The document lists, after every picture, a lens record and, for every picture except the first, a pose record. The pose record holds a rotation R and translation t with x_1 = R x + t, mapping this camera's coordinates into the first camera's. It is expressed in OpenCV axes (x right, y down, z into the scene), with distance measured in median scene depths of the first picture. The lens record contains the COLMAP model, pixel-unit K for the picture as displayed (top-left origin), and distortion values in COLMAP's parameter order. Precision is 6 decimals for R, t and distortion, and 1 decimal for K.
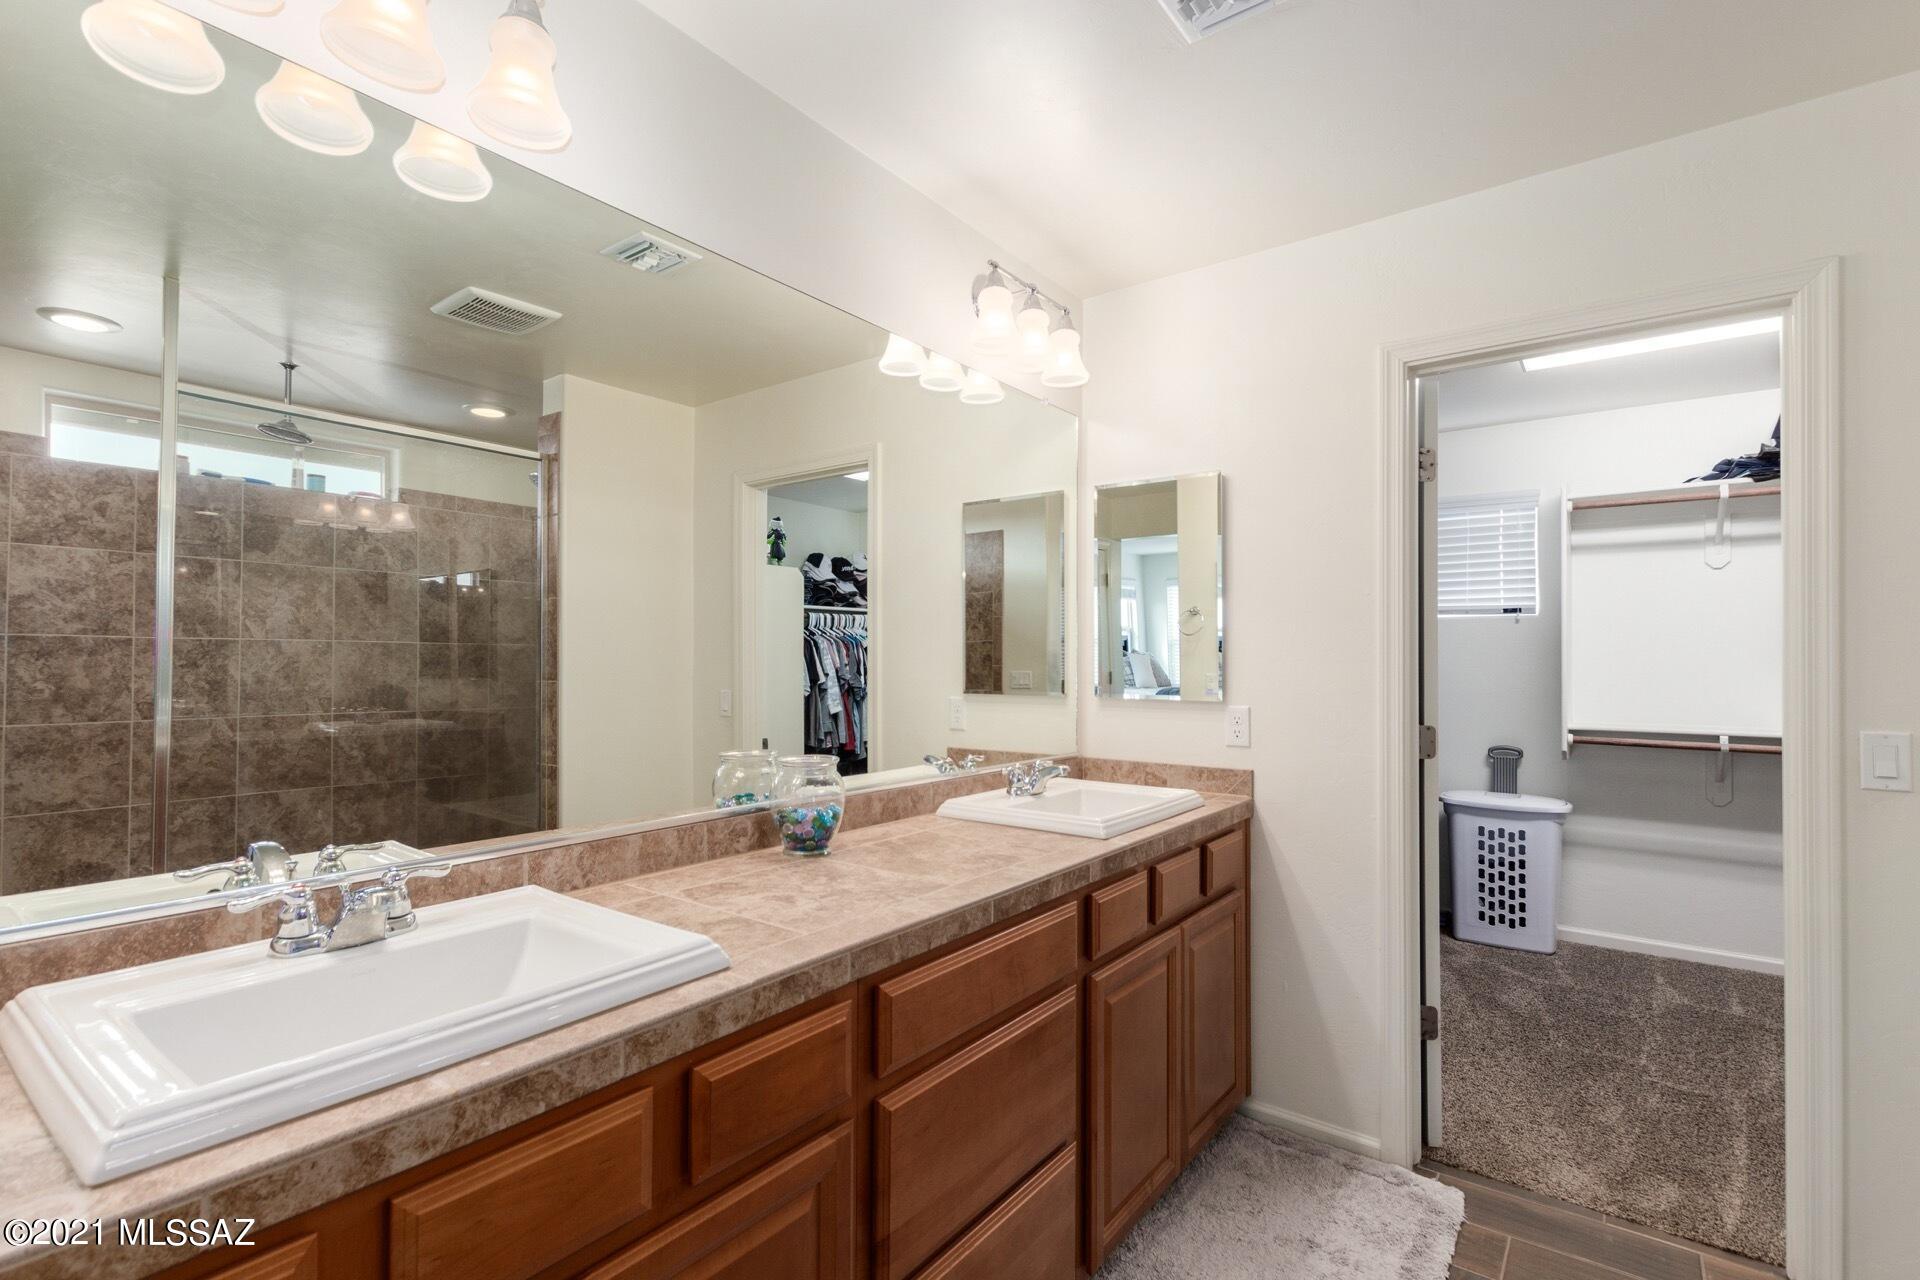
lens RADIAL K [[878.1, 0, 959.5], [0, 878.1, 642.1], [0, 0, 1]] dist [0.001203, -0.000513]
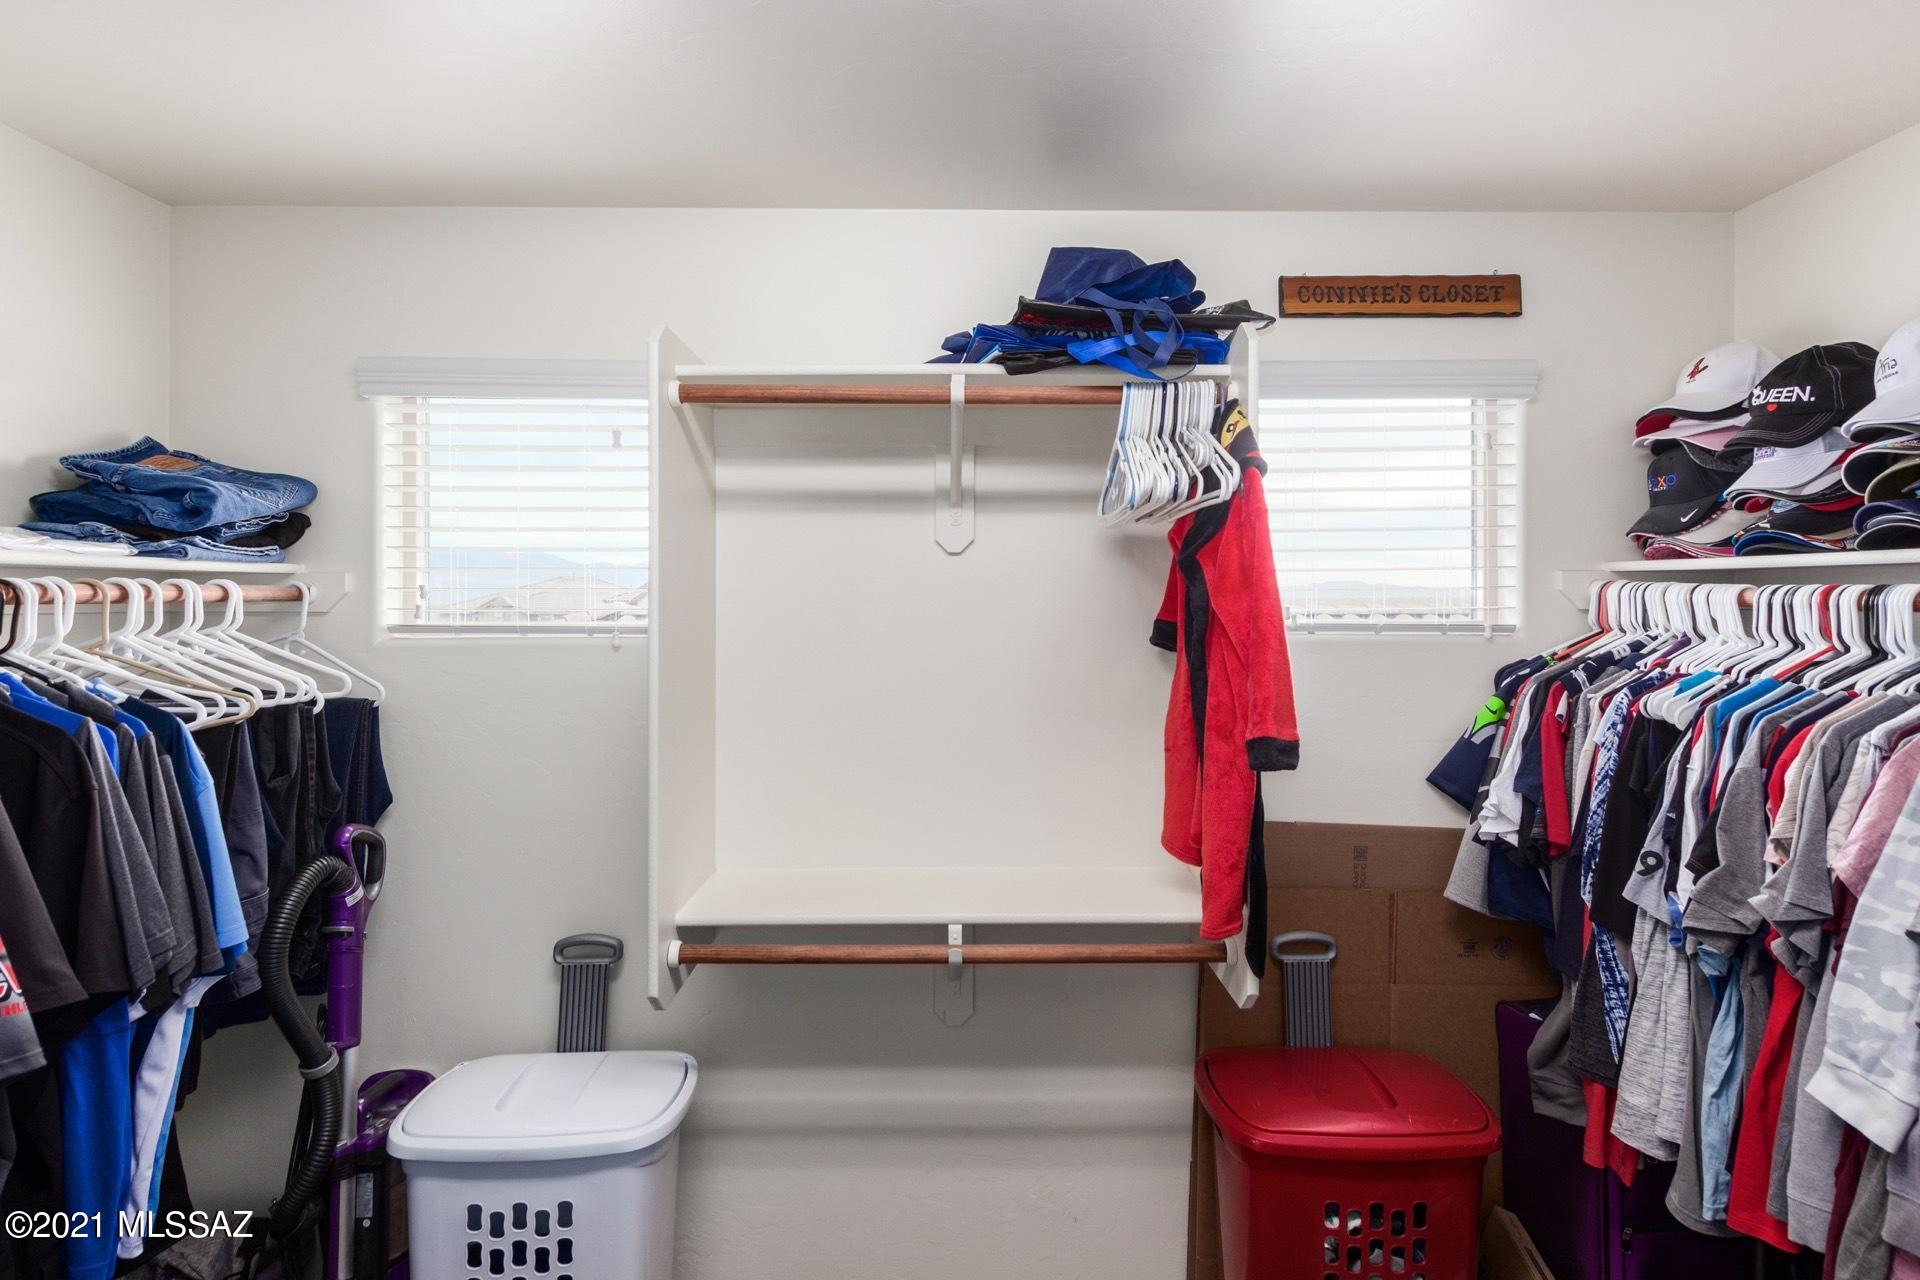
lens RADIAL K [[878.1, 0, 956.8], [0, 878.1, 634.4], [0, 0, 1]] dist [0.001203, -0.000513]
pose [[0.796244, -0.016927, 0.604738, 0.562740], [-0.000171, 0.999602, 0.028204, -0.053191], [-0.604975, -0.022561, 0.795925, 0.603214]]
